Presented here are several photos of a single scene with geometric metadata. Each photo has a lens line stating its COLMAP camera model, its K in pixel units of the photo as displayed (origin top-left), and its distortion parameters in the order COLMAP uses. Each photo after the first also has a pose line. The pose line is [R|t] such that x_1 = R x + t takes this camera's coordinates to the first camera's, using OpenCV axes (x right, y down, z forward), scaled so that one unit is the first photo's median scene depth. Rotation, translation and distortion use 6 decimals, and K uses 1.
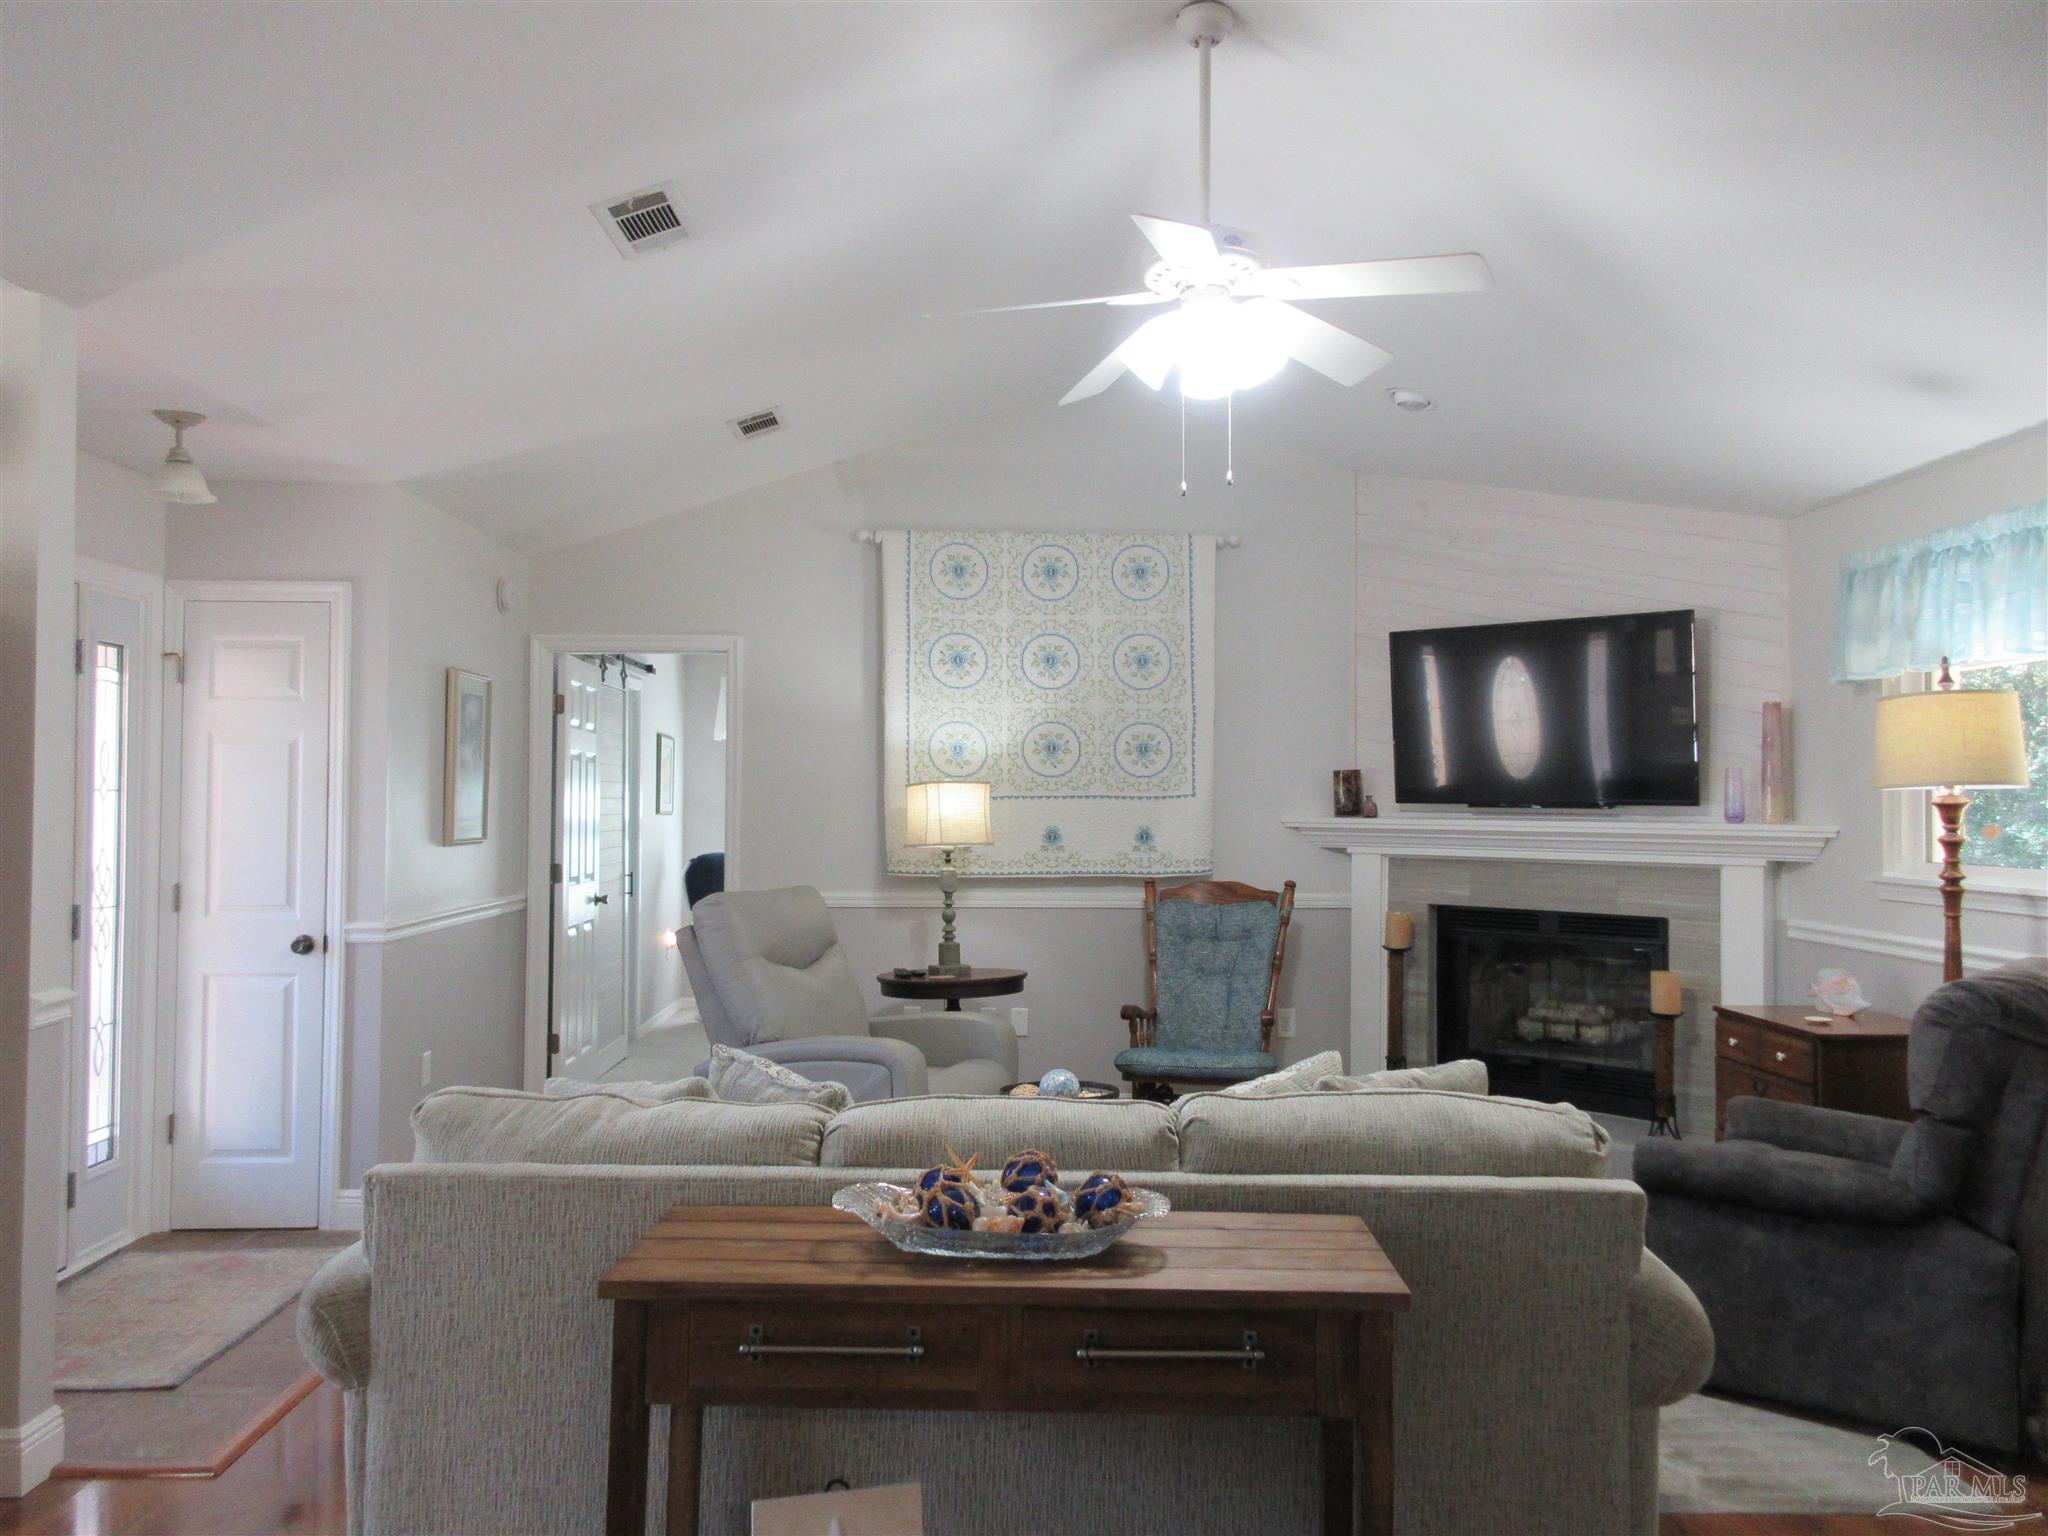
lens RADIAL K [[1544.2, 0, 1024.0], [0, 1544.2, 768.0], [0, 0, 1]] dist [0.022991, -0.005012]
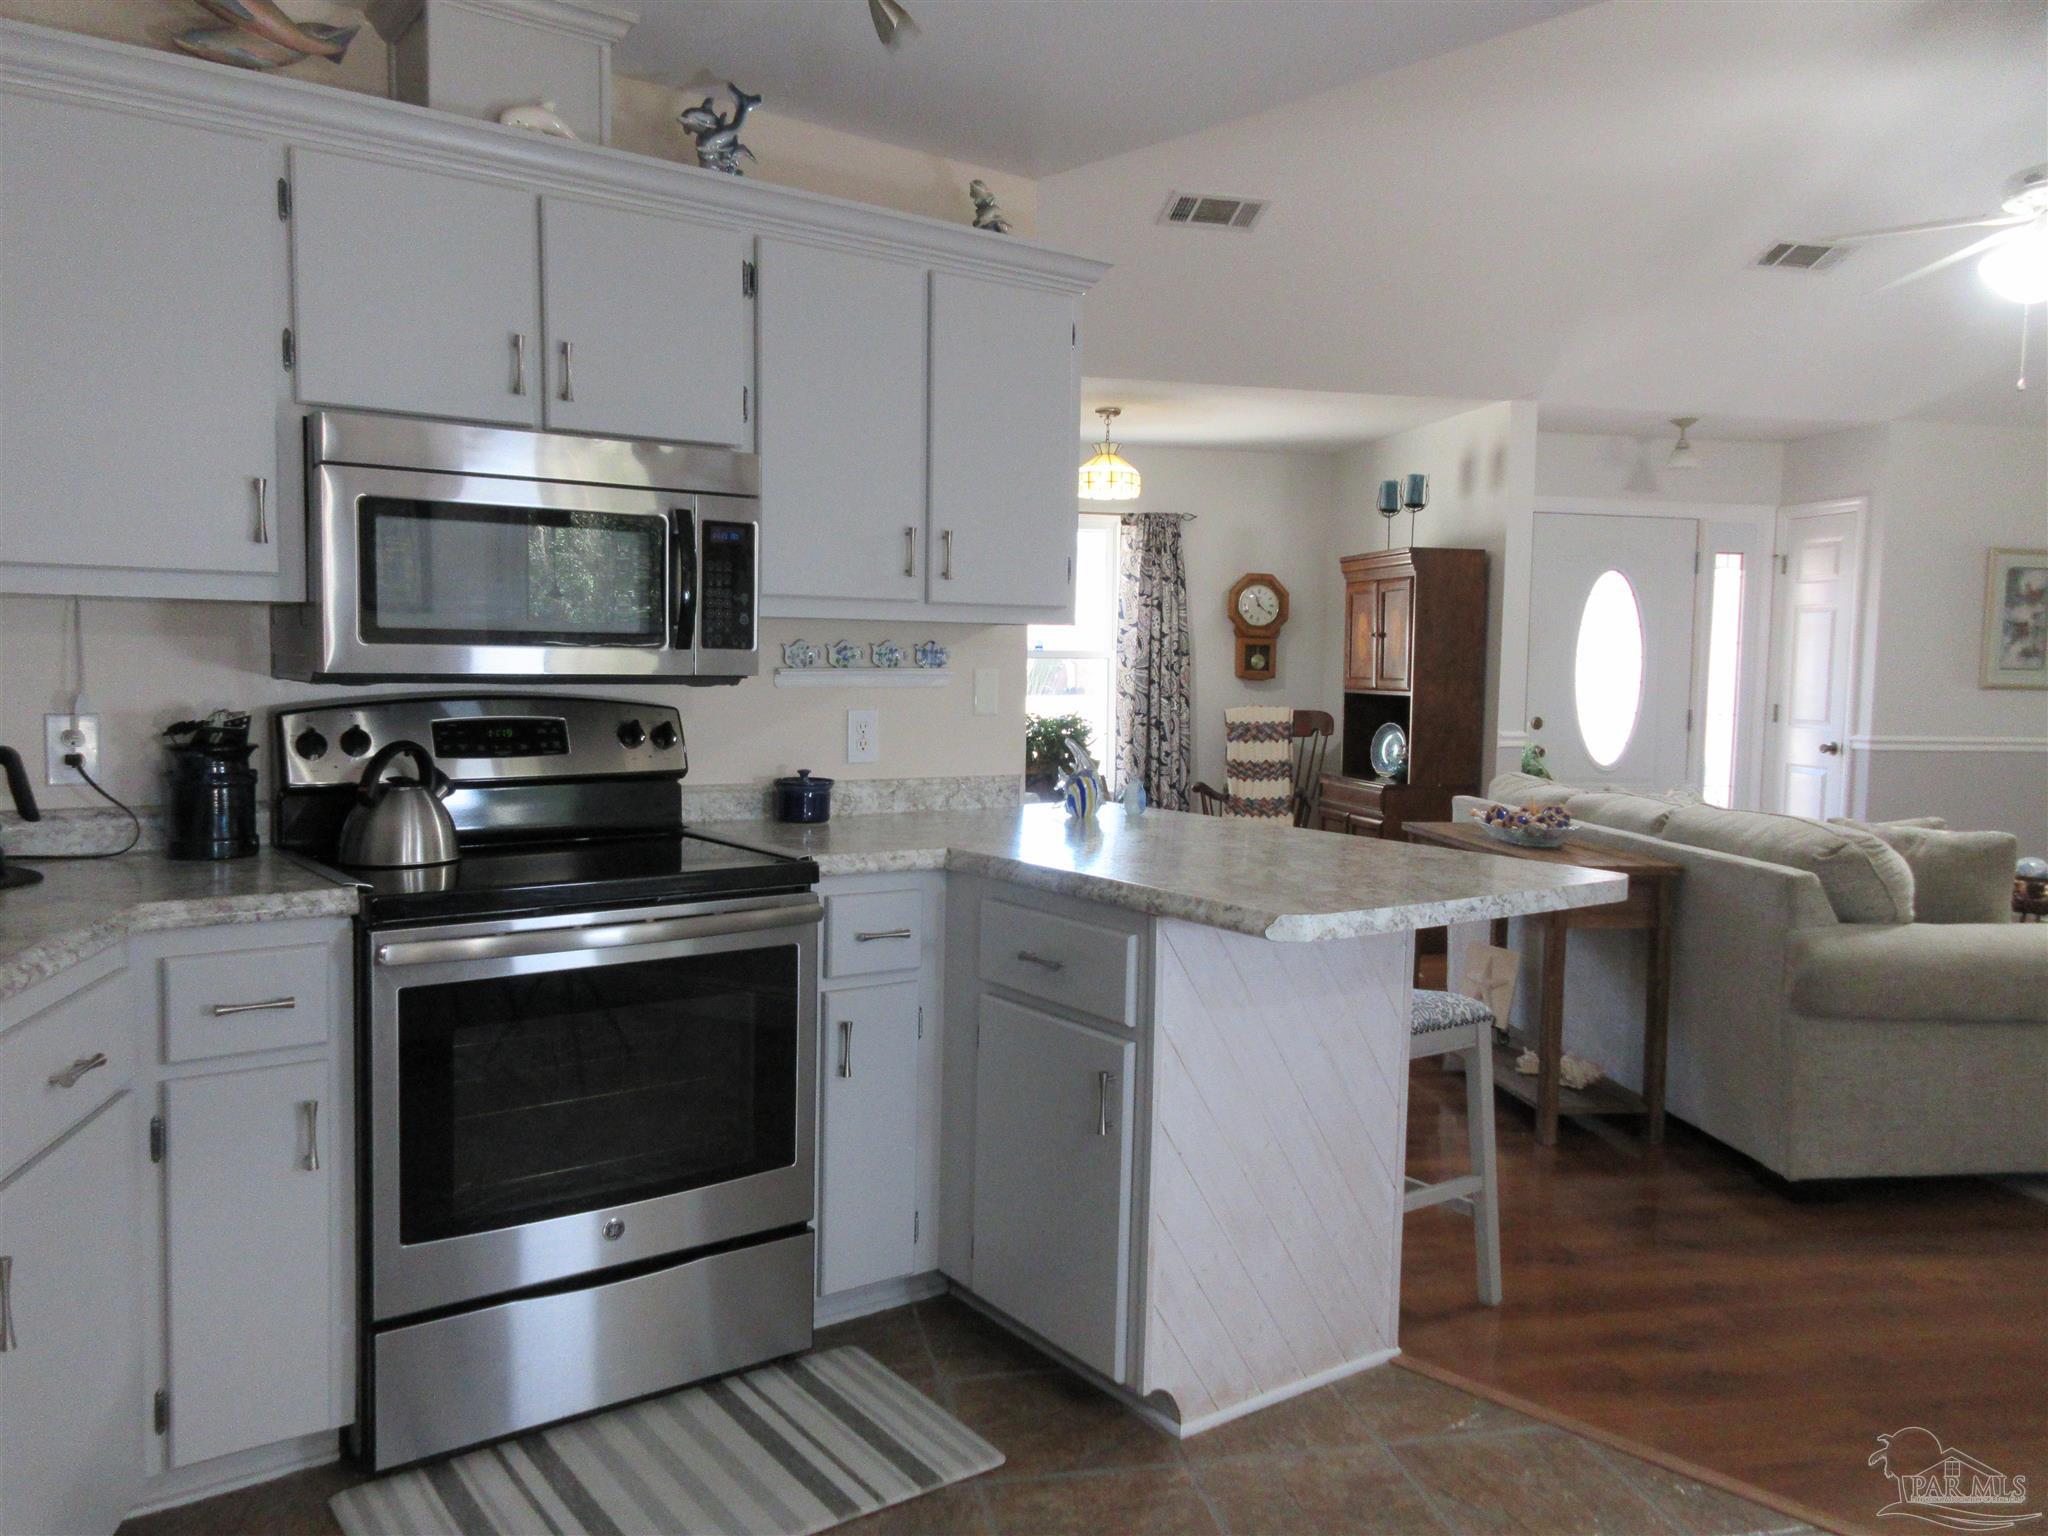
lens RADIAL K [[1529.4, 0, 1049.4], [0, 1529.4, 761.3], [0, 0, 1]] dist [-0.010696, 0.058174]
pose [[0.199074, 0.064939, -0.977830, 0.668068], [-0.006914, 0.997870, 0.064863, 0.030686], [0.979960, -0.006152, 0.199099, -0.012981]]
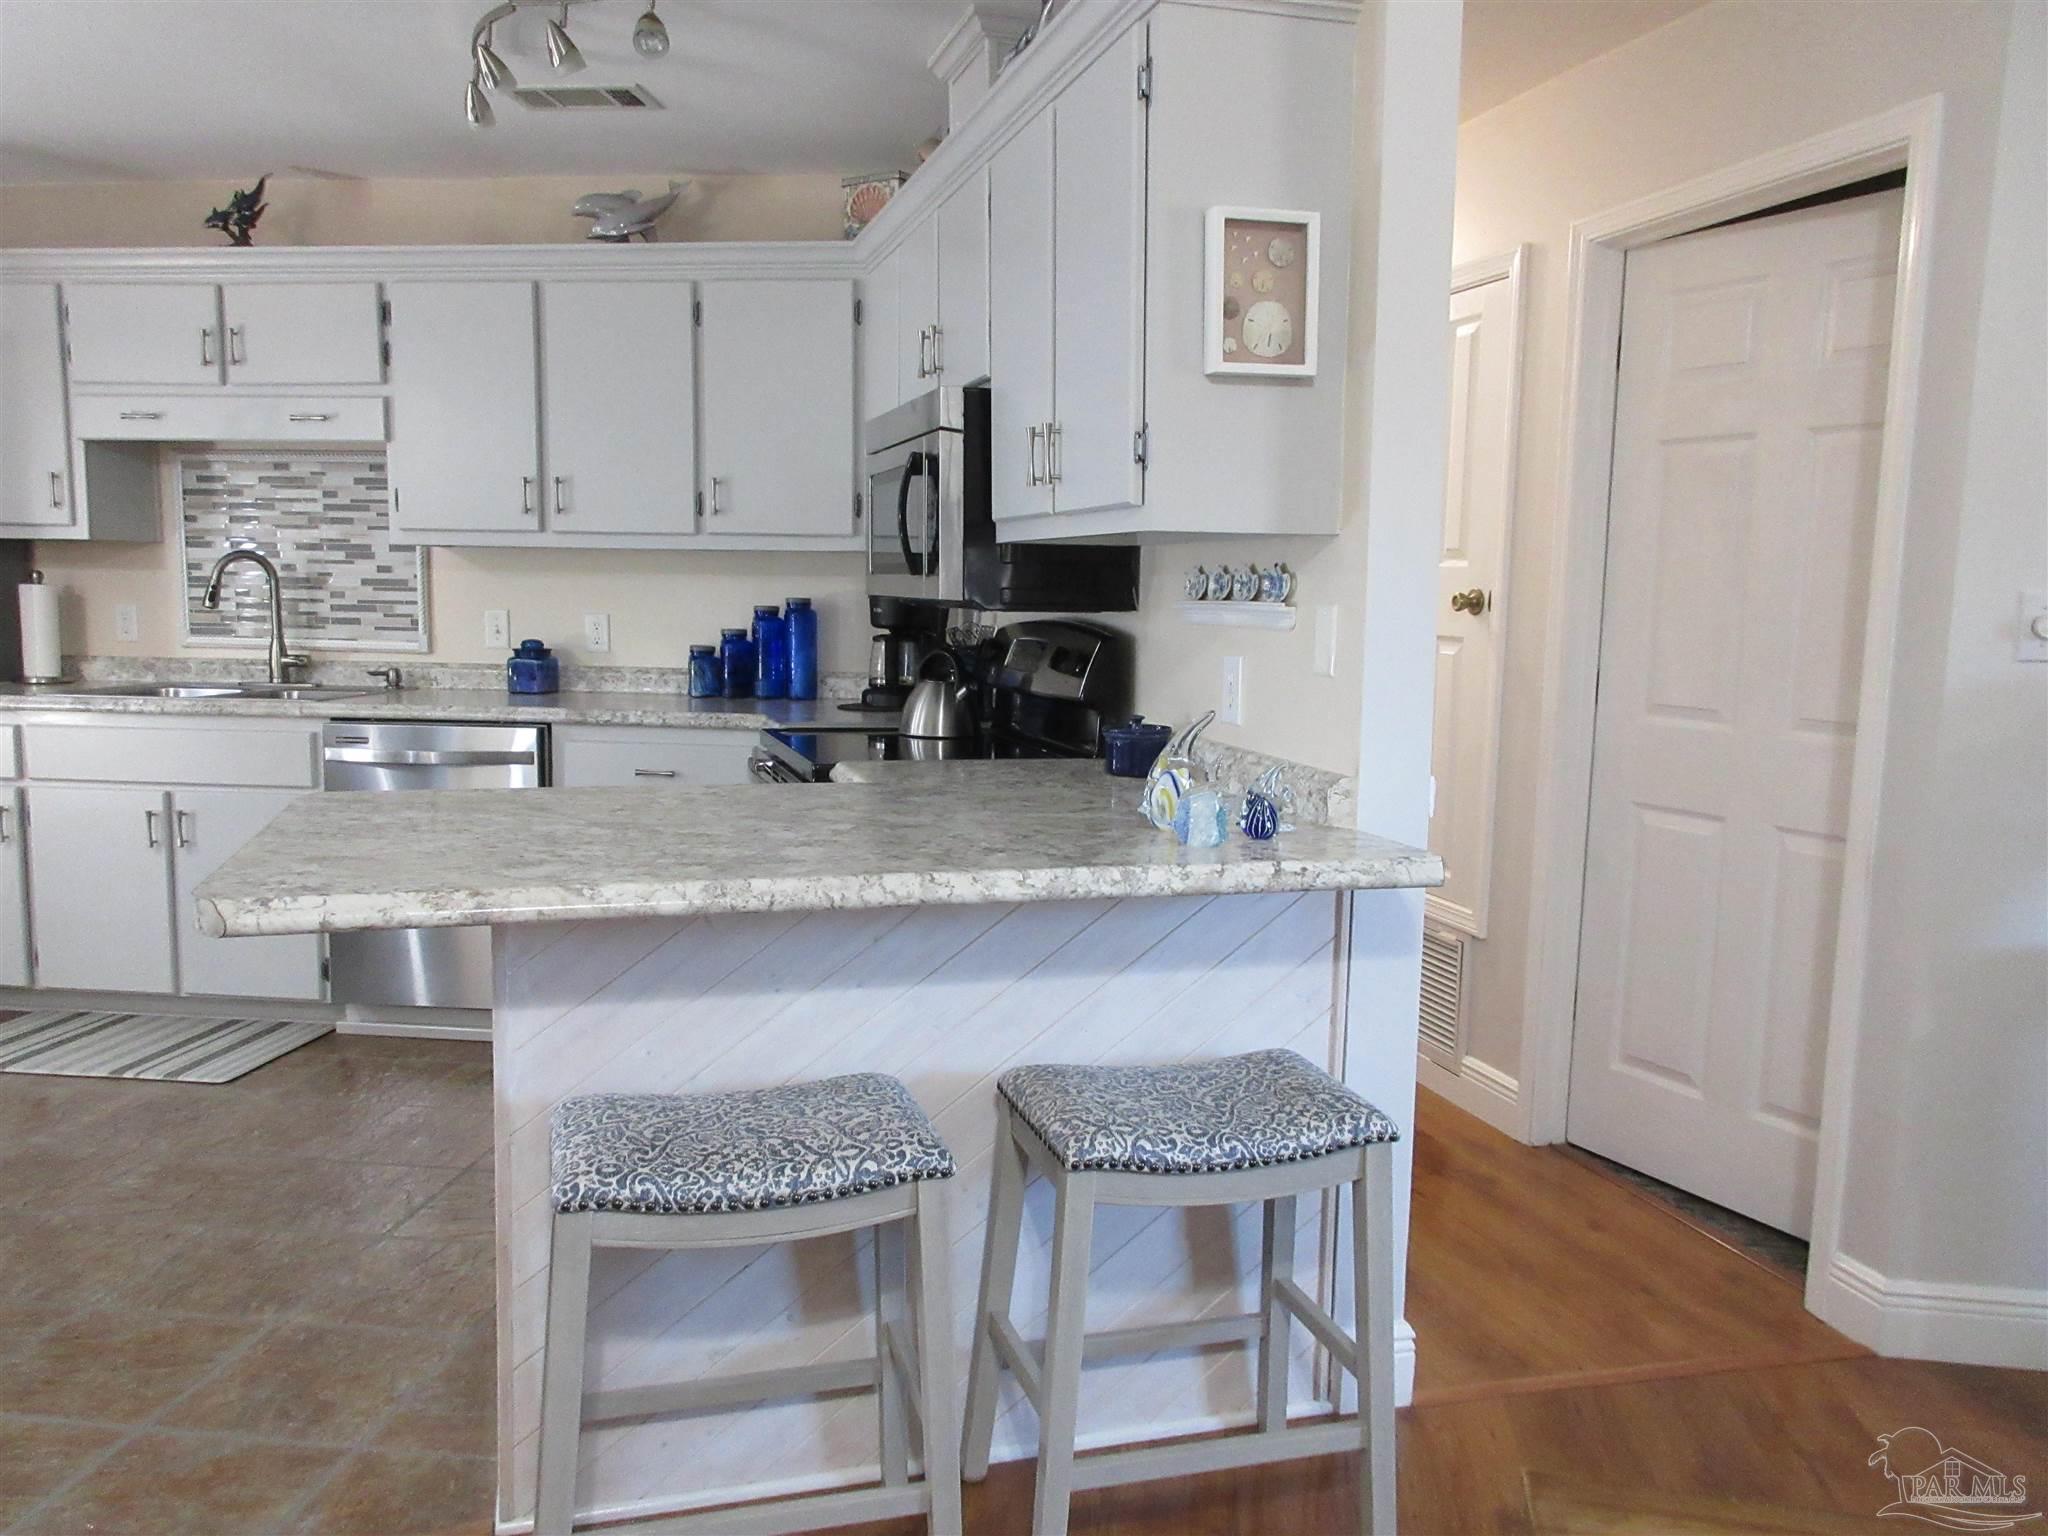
lens RADIAL K [[1558.9, 0, 1028.4], [0, 1558.9, 760.1], [0, 0, 1]] dist [0.032585, -0.006418]
pose [[-0.989829, -0.045204, 0.134892, 0.097213], [-0.031172, 0.994049, 0.104379, 0.033816], [-0.138808, 0.099113, -0.985347, 0.481779]]
